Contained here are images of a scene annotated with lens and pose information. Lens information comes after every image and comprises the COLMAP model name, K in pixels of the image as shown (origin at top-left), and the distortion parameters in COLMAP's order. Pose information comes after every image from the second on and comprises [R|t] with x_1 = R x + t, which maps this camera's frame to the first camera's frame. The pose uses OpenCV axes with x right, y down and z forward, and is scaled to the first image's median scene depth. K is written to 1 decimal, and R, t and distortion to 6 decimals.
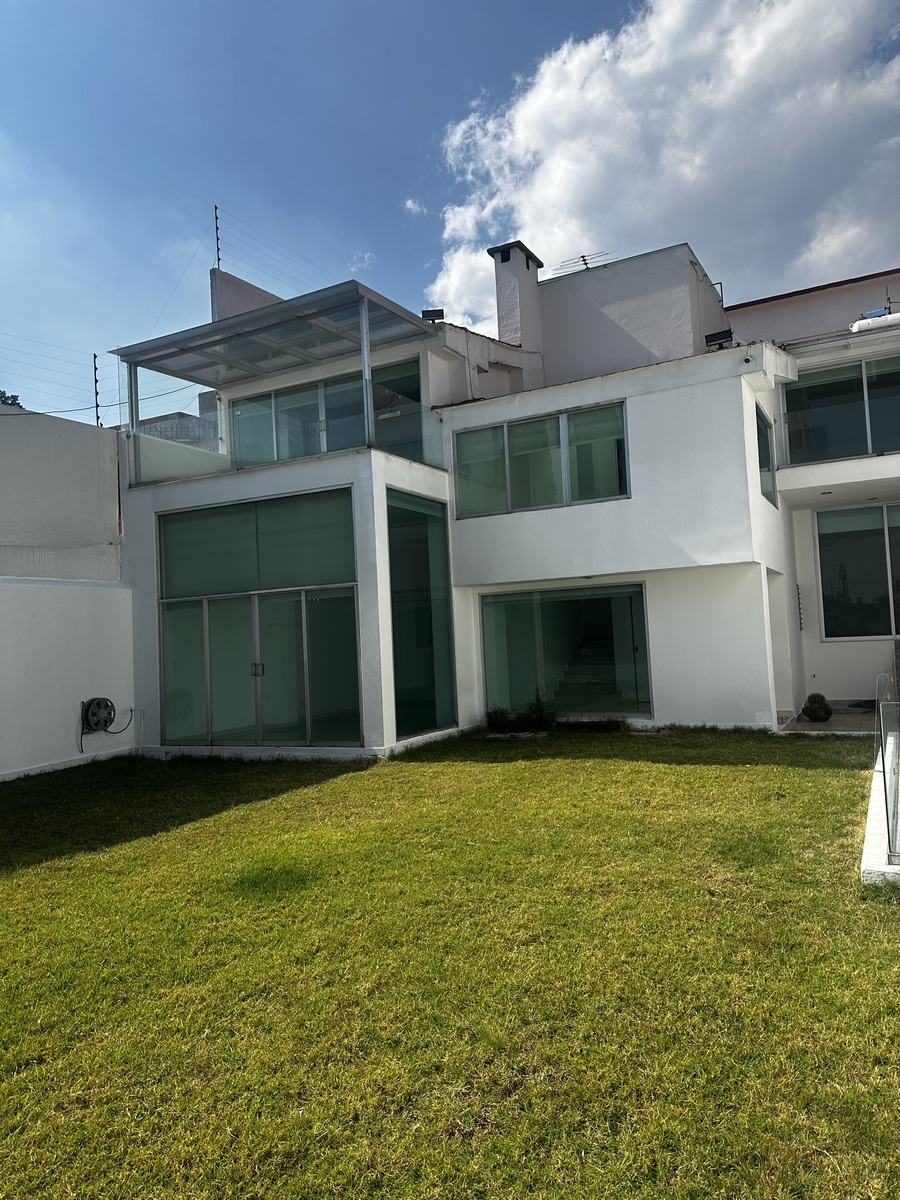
lens RADIAL K [[833.4, 0, 450.0], [0, 833.4, 600.0], [0, 0, 1]] dist [0.056051, -0.061632]
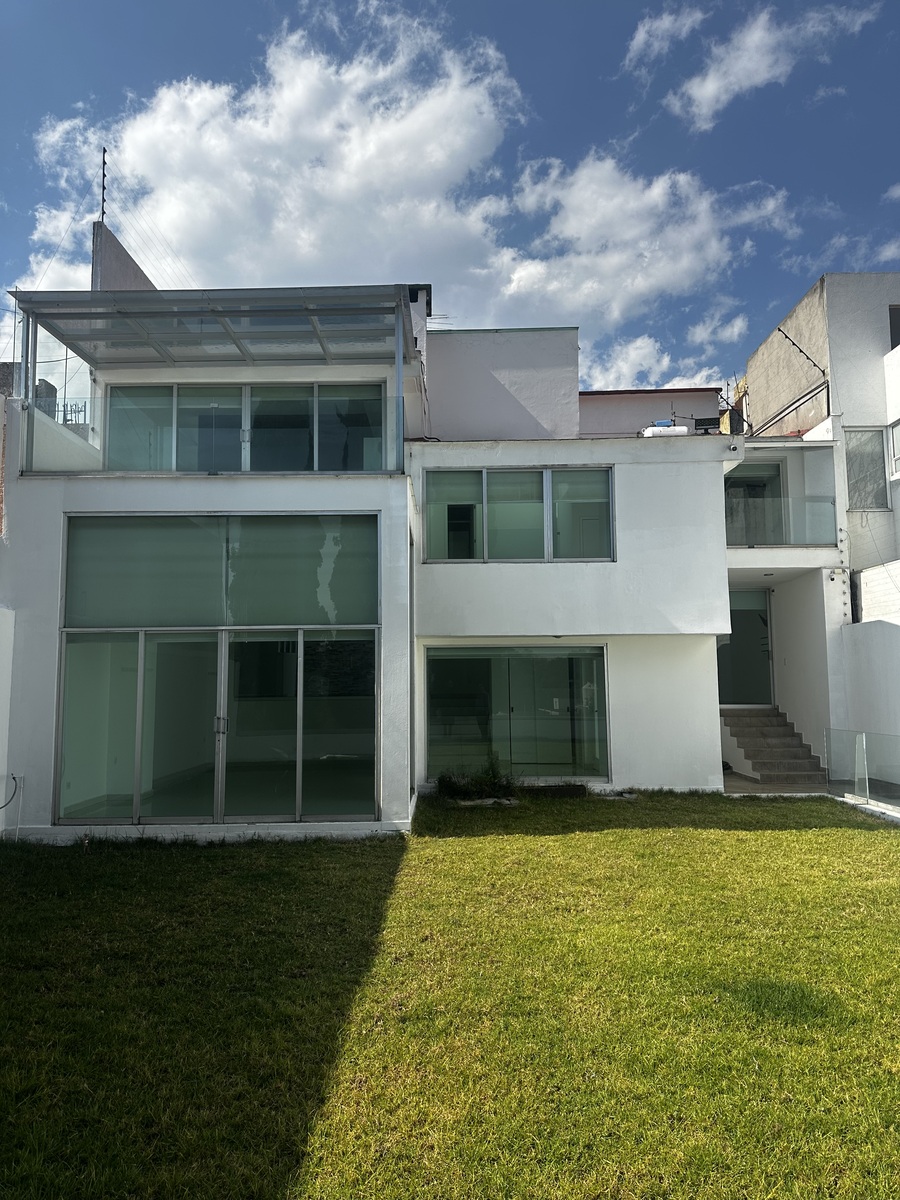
lens RADIAL K [[852.7, 0, 450.0], [0, 852.7, 600.0], [0, 0, 1]] dist [0.047188, 0.000082]
pose [[0.887428, 0.086037, 0.452846, -0.414914], [-0.055124, 0.995184, -0.081053, 0.018357], [-0.457639, 0.046966, 0.887897, 0.171116]]
